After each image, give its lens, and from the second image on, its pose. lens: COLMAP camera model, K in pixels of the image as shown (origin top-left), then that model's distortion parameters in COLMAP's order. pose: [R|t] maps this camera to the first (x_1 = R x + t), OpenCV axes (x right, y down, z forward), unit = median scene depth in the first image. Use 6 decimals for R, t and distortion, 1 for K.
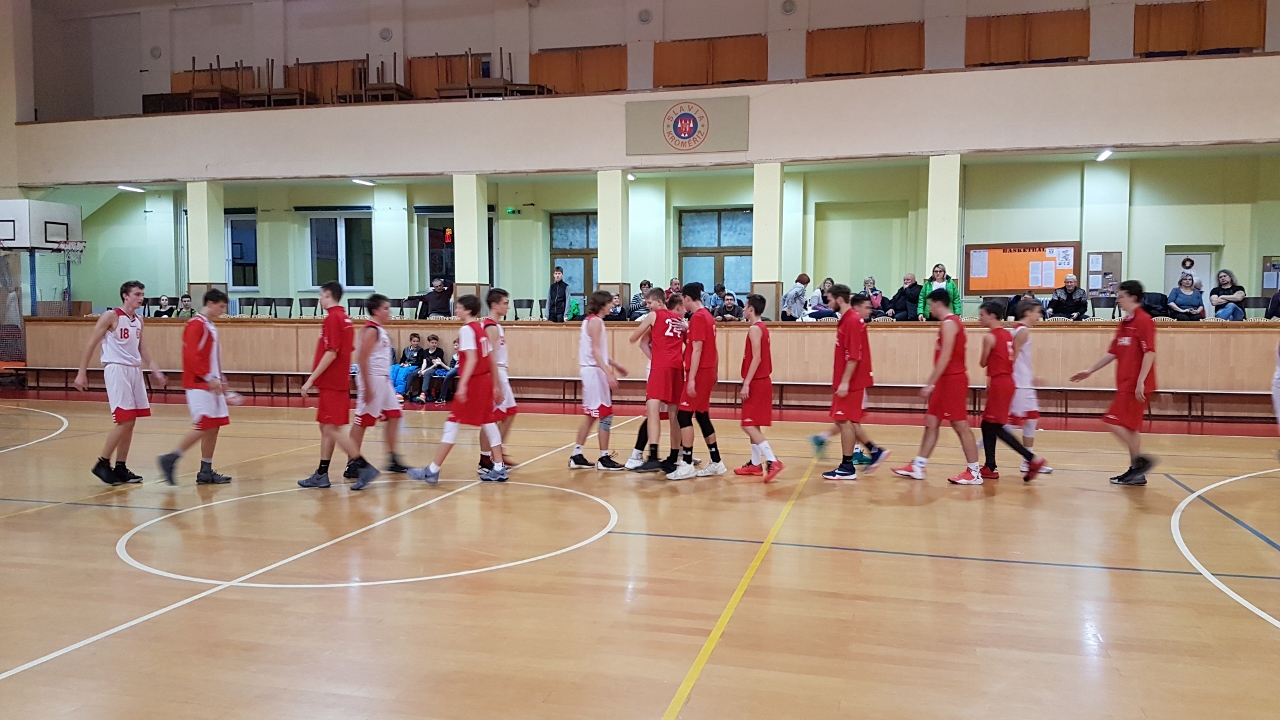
lens RADIAL K [[975.8, 0, 634.1], [0, 975.8, 366.3], [0, 0, 1]] dist [0.136161, -0.231193]
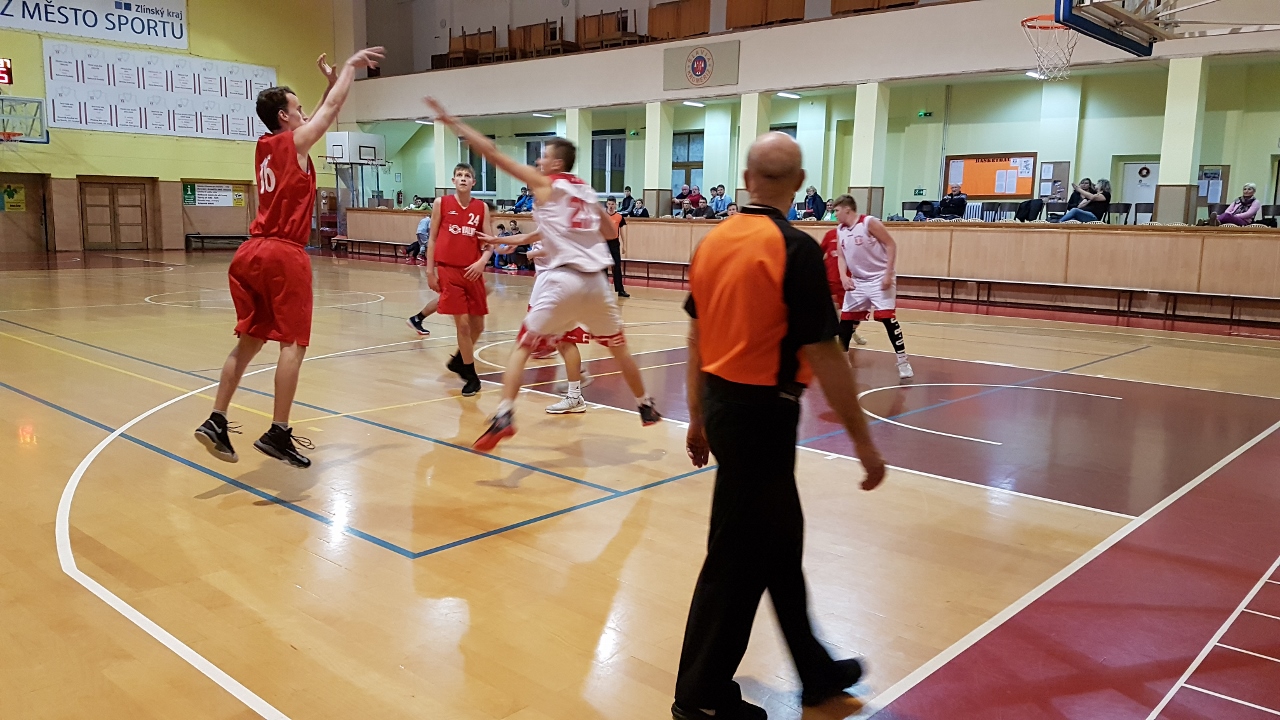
lens RADIAL K [[981.2, 0, 640.0], [0, 981.2, 360.0], [0, 0, 1]] dist [0.097700, -0.151945]
pose [[0.884826, 0.085767, -0.457960, 0.533212], [-0.045461, 0.994114, 0.098342, 0.015664], [0.463699, -0.066196, 0.883517, -0.193715]]
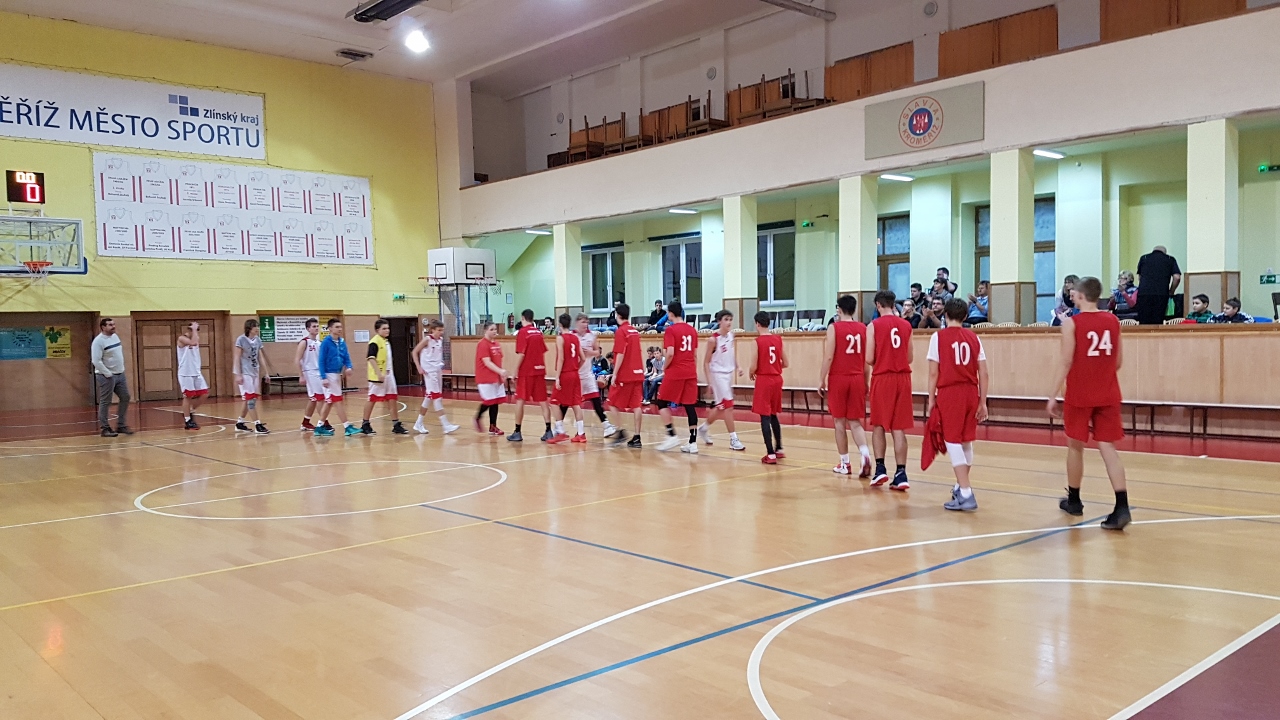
lens RADIAL K [[984.5, 0, 625.4], [0, 984.5, 366.0], [0, 0, 1]] dist [0.265612, -0.518575]
pose [[0.827694, 0.001465, -0.561178, 0.313409], [-0.007806, 0.999930, -0.008903, 0.000305], [0.561125, 0.011750, 0.827647, 0.032822]]
